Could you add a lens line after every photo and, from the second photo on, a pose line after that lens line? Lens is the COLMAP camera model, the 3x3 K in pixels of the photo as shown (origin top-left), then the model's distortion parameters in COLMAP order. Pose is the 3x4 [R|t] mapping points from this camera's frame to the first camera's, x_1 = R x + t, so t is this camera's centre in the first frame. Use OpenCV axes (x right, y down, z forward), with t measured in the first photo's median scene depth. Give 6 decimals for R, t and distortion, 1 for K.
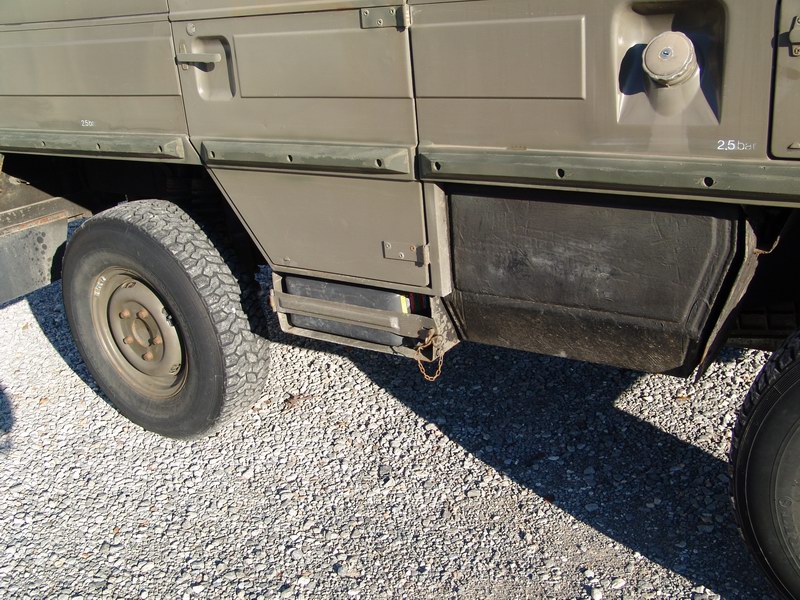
lens RADIAL K [[884.6, 0, 401.9], [0, 884.6, 302.0], [0, 0, 1]] dist [-0.052592, 0.000000]
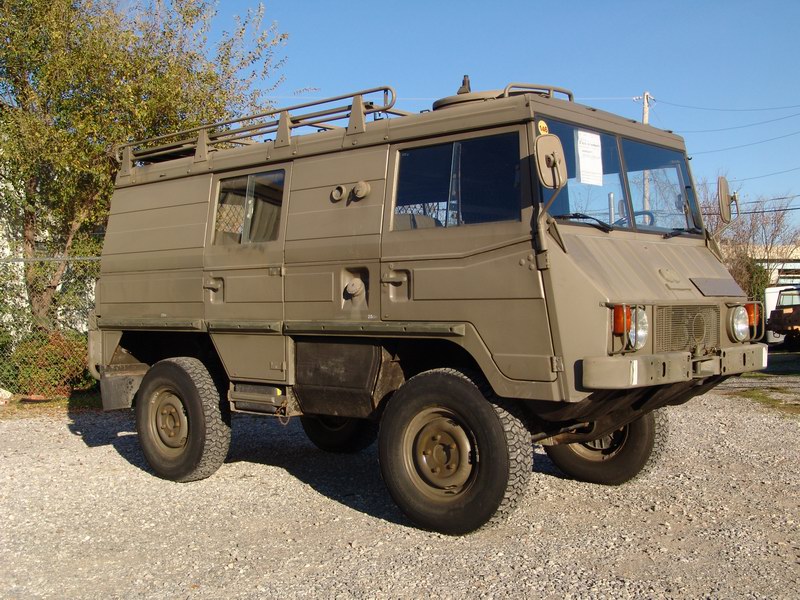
lens RADIAL K [[941.9, 0, 398.1], [0, 941.9, 299.8], [0, 0, 1]] dist [-0.040199, 0.000000]
pose [[0.988422, 0.075050, -0.131867, 0.586387], [-0.115981, 0.934067, -0.337737, 0.541748], [0.097825, 0.349121, 0.931957, -1.271265]]
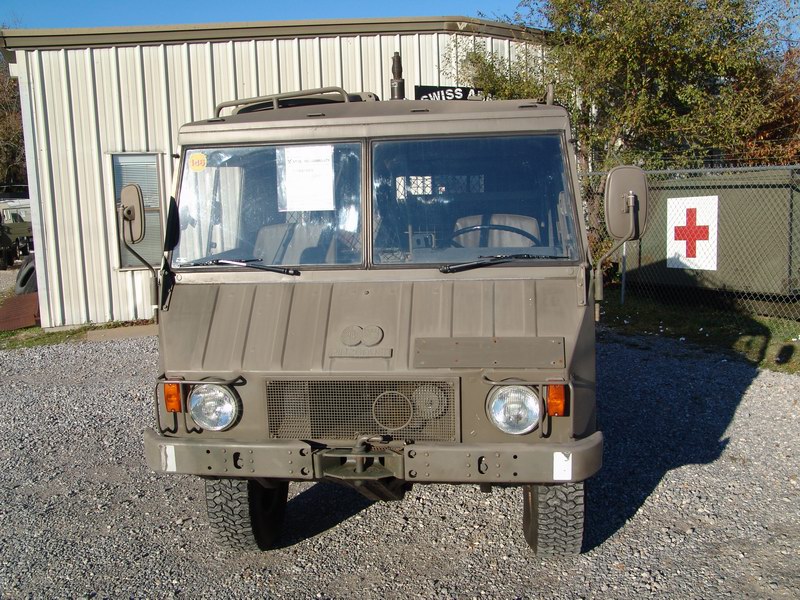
lens RADIAL K [[788.4, 0, 399.1], [0, 788.4, 299.7], [0, 0, 1]] dist [-0.090482, 0.000000]
pose [[0.456548, 0.211386, -0.864222, 2.016405], [-0.312501, 0.947574, 0.066686, -0.415655], [0.833011, 0.239625, 0.498671, 0.043721]]
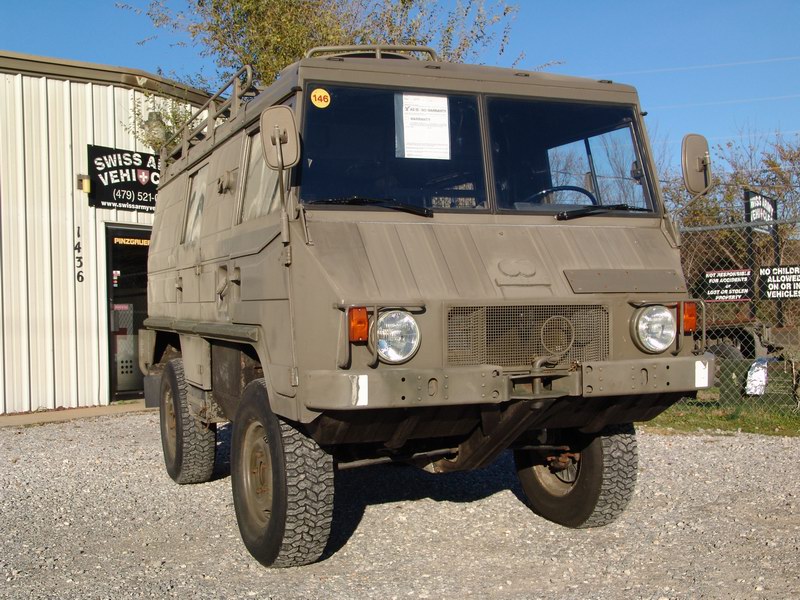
lens RADIAL K [[991.0, 0, 402.8], [0, 991.0, 298.7], [0, 0, 1]] dist [-0.012489, 0.000000]
pose [[0.838113, 0.070200, -0.540961, 1.641861], [-0.241203, 0.937164, -0.252082, 0.262922], [0.489272, 0.341755, 0.802382, -0.776190]]
